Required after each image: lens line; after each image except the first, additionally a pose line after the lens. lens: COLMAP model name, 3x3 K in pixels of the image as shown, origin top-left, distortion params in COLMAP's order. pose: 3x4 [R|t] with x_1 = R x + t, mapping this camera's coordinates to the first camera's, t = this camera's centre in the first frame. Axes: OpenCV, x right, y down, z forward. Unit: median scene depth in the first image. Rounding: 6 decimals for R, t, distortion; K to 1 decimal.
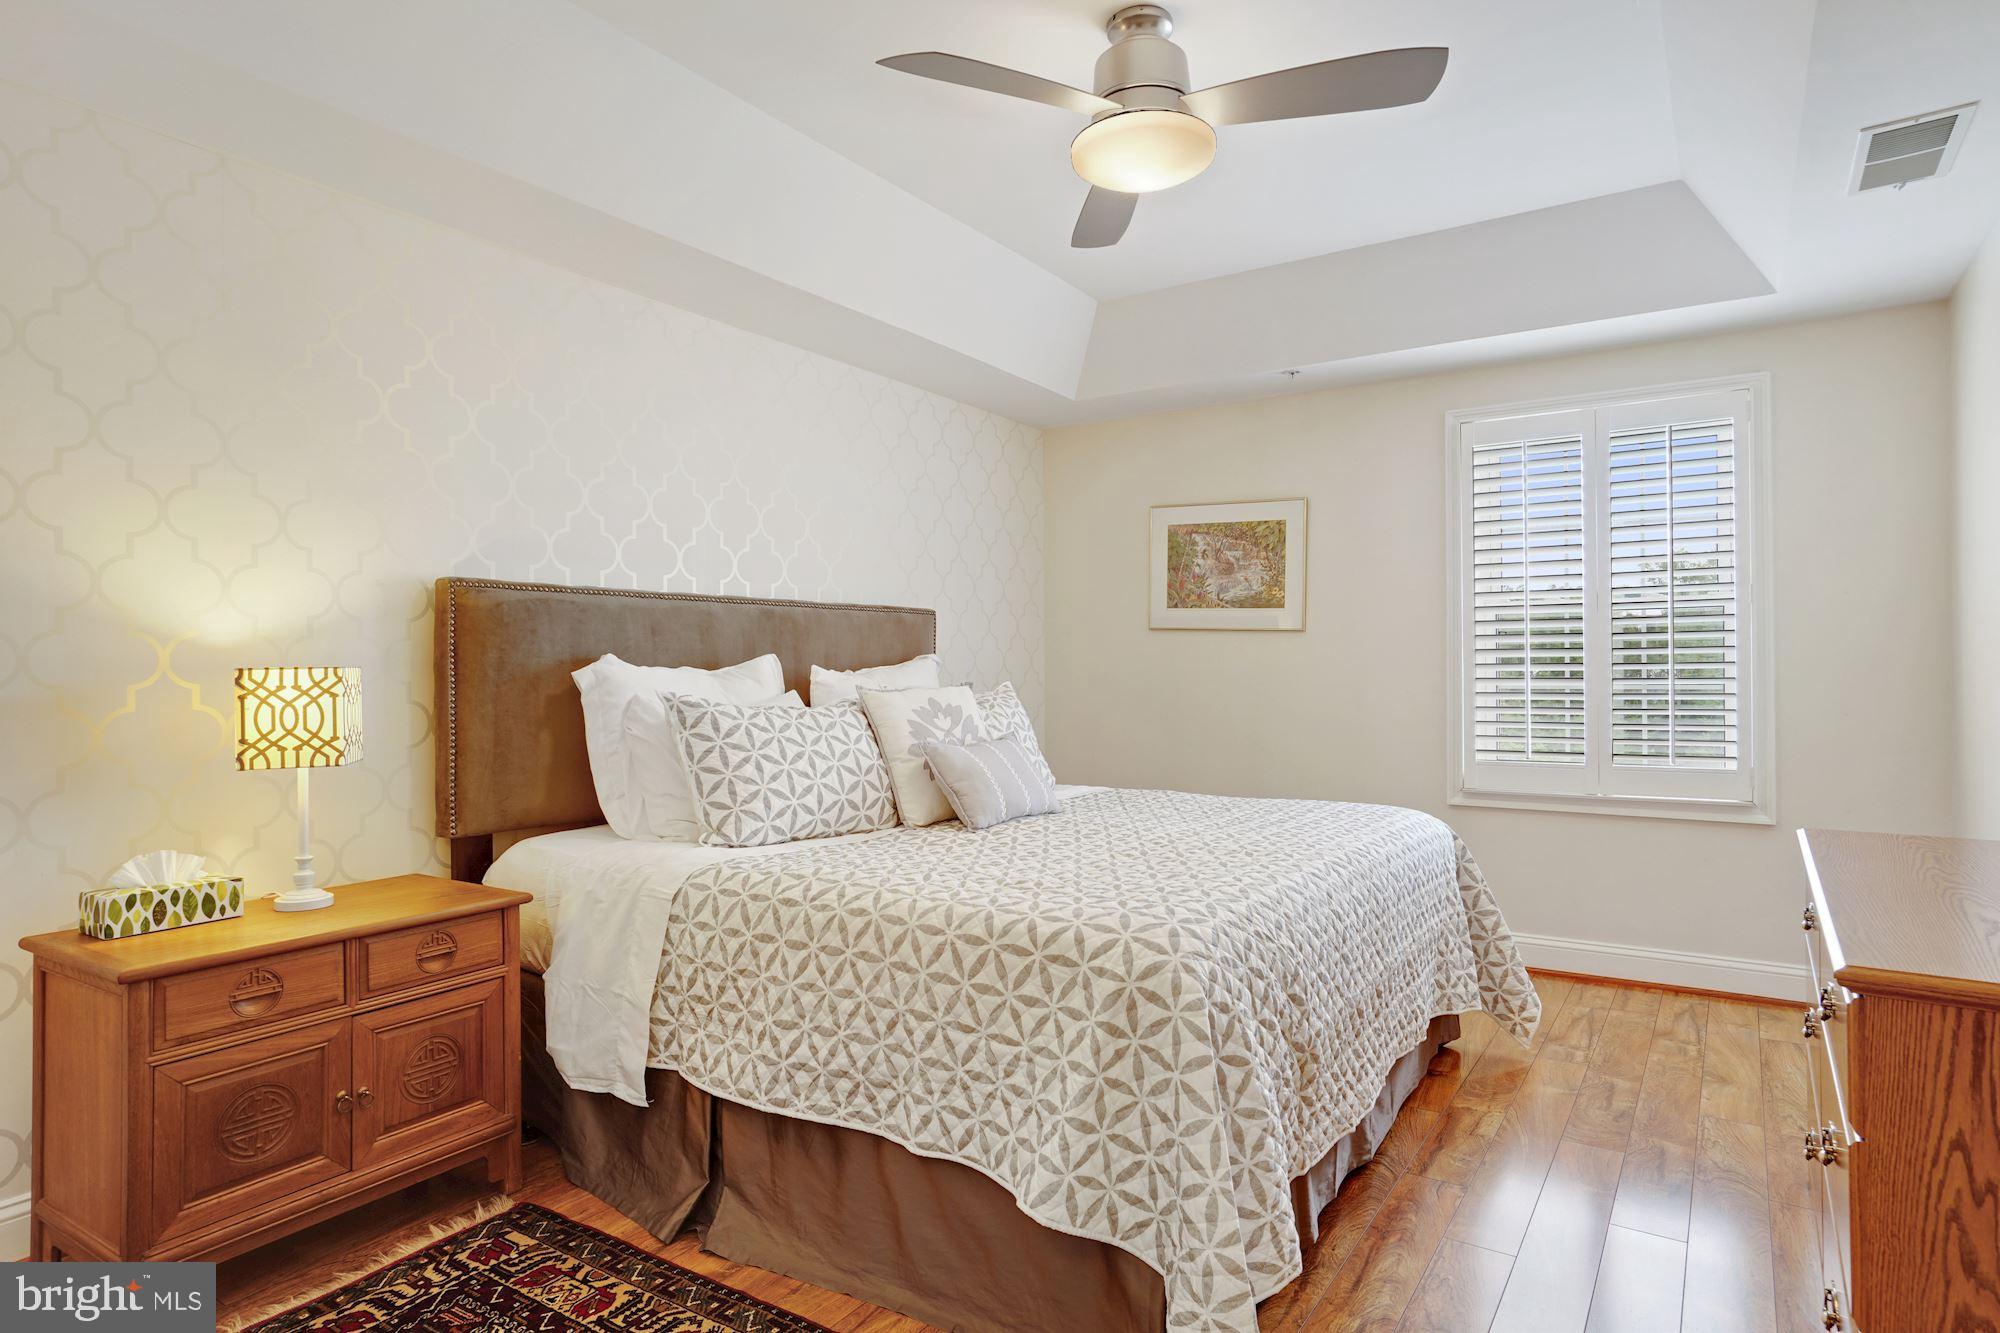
lens RADIAL K [[1130.0, 0, 991.7], [0, 1130.0, 669.9], [0, 0, 1]] dist [0.020400, 0.001075]
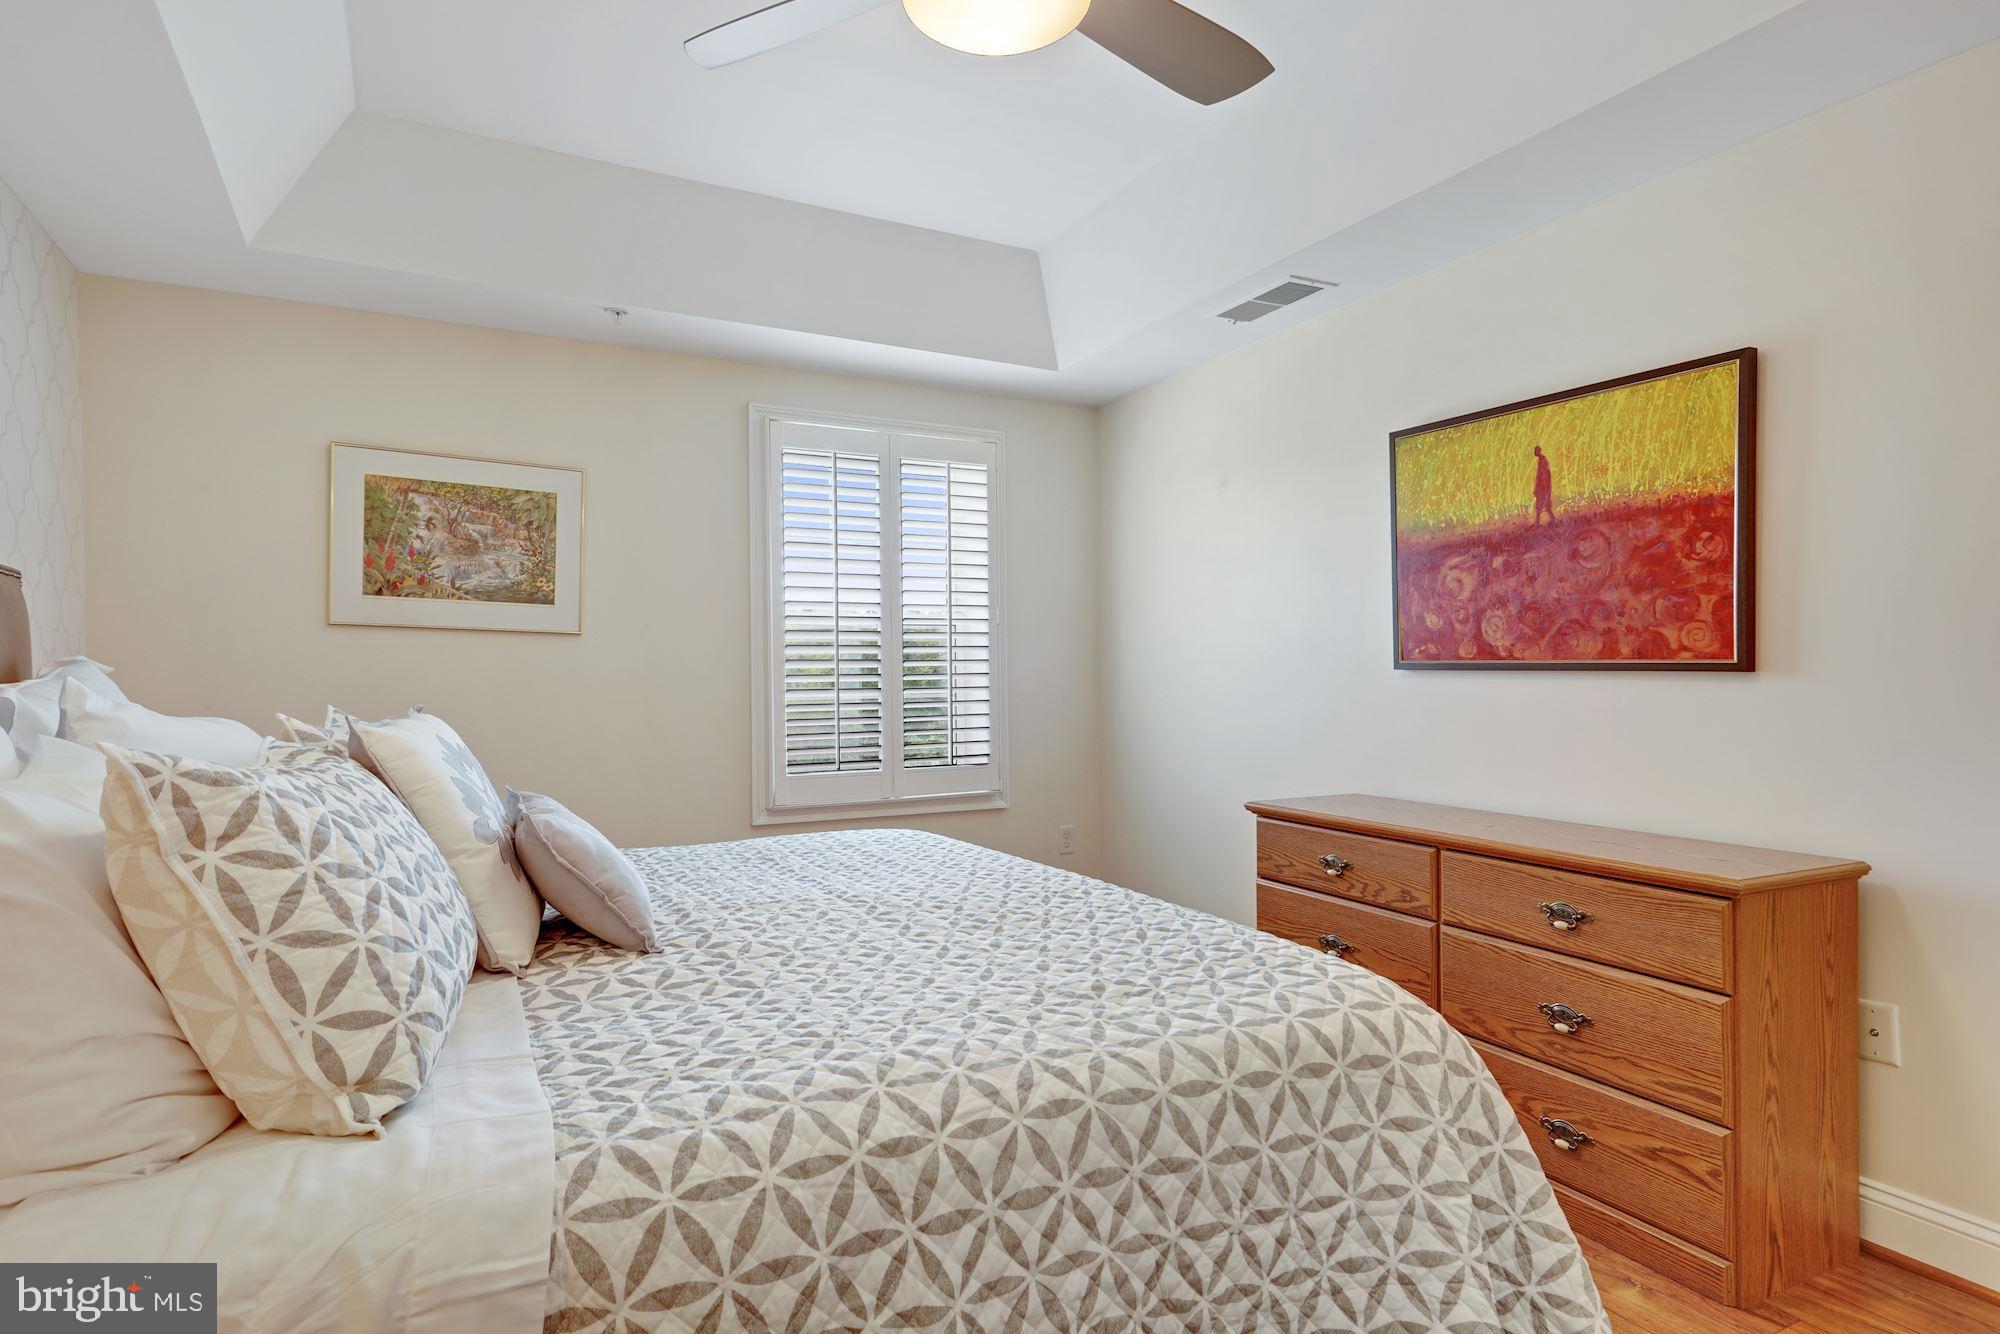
lens RADIAL K [[1130.0, 0, 1001.2], [0, 1130.0, 675.6], [0, 0, 1]] dist [0.020400, 0.001075]
pose [[0.450194, -0.001646, 0.892929, -0.387488], [0.009710, 0.999948, -0.003052, -0.000285], [-0.892878, 0.010044, 0.450187, 0.469628]]
